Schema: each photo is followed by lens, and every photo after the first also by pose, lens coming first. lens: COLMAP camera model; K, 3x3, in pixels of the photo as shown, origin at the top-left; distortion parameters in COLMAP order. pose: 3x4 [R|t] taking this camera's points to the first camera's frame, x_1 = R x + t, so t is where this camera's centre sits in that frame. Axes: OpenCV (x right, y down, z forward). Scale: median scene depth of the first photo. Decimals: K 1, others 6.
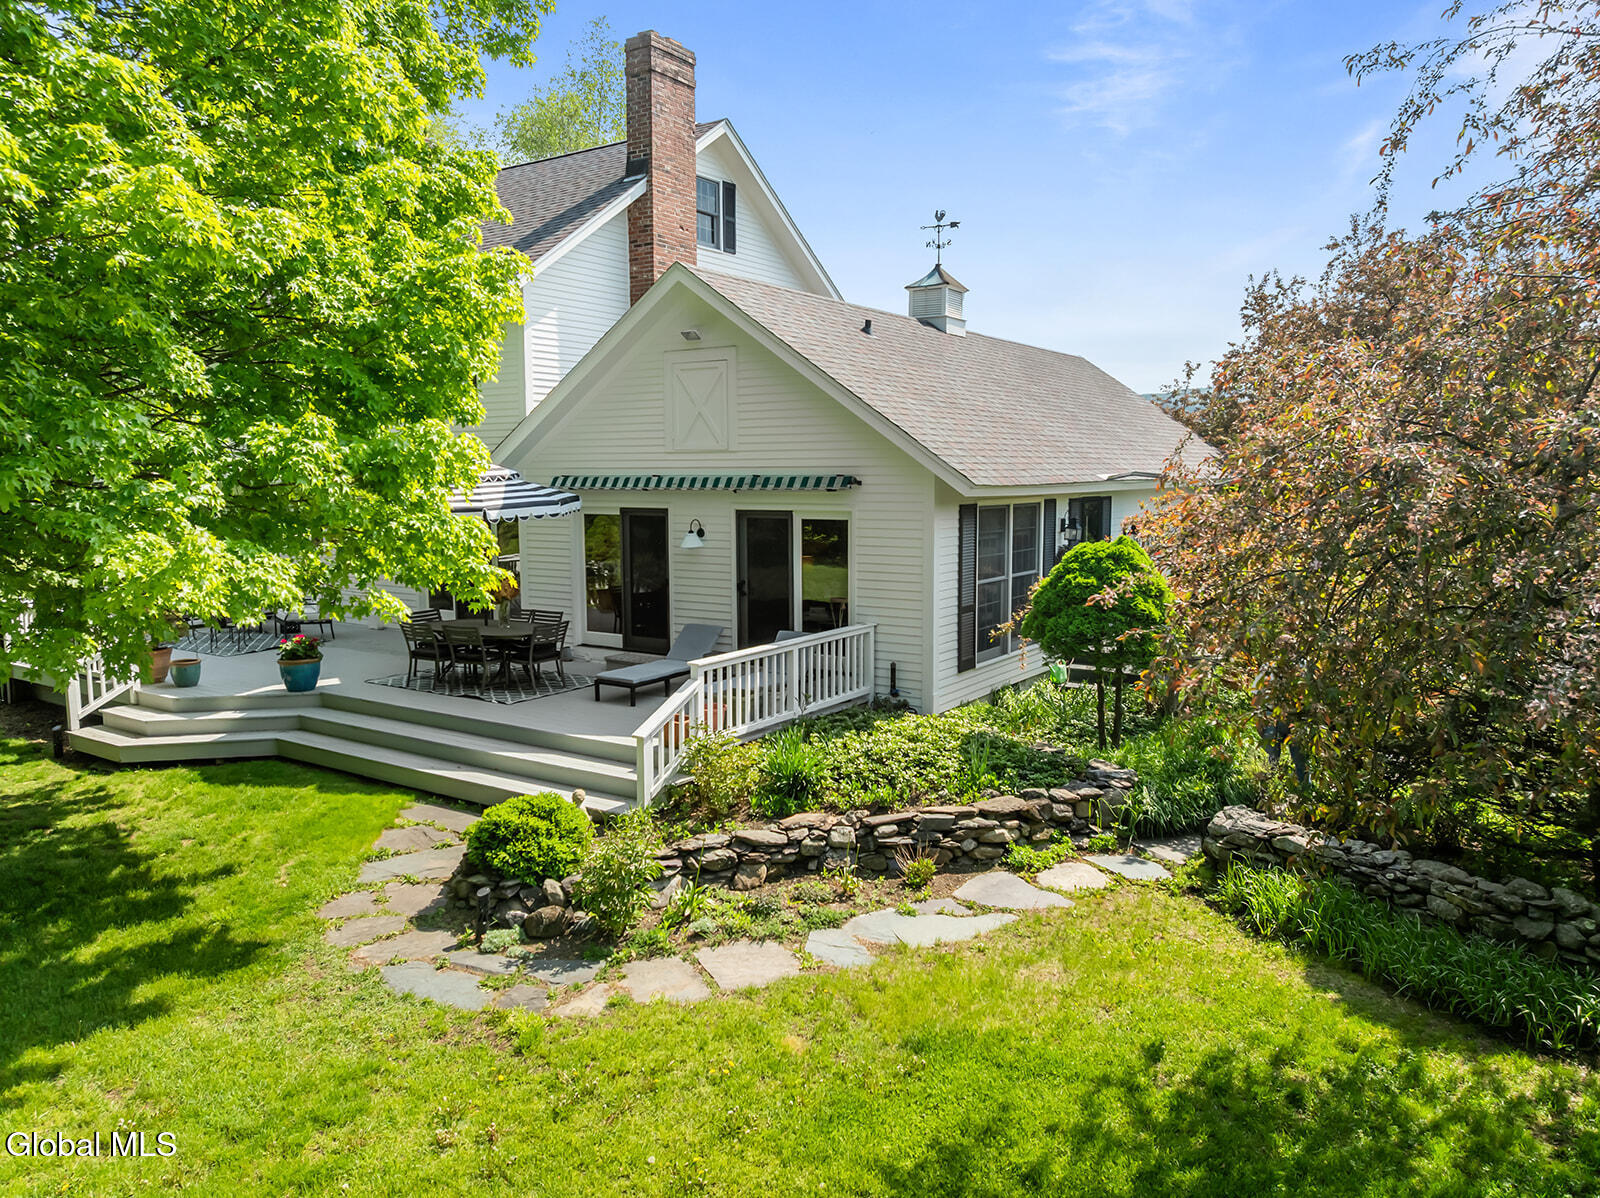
lens RADIAL K [[1125.3, 0, 808.0], [0, 1125.3, 589.8], [0, 0, 1]] dist [-0.035069, 0.000604]
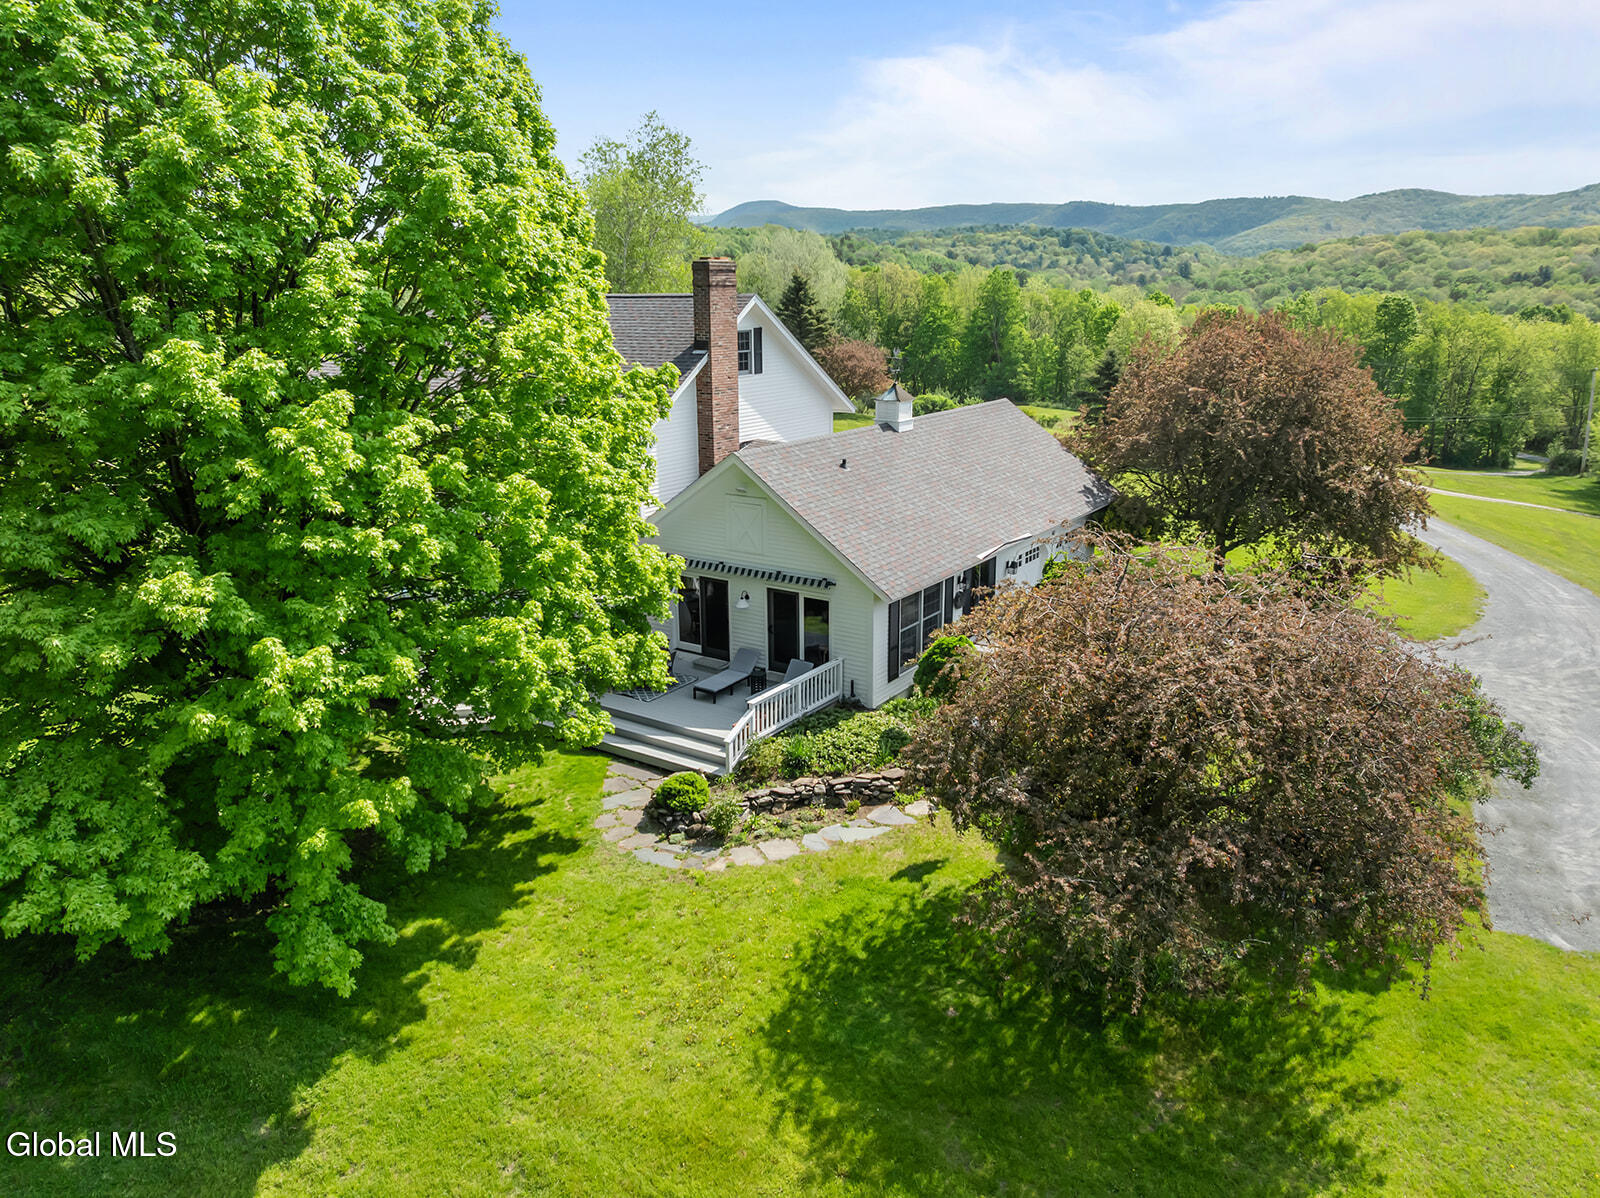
lens RADIAL K [[1125.3, 0, 808.0], [0, 1125.3, 589.8], [0, 0, 1]] dist [-0.035069, 0.000604]
pose [[0.999931, 0.001447, -0.011682, 0.033551], [0.000416, 0.987448, 0.157943, -0.539138], [0.011764, -0.157937, 0.987379, -1.177402]]
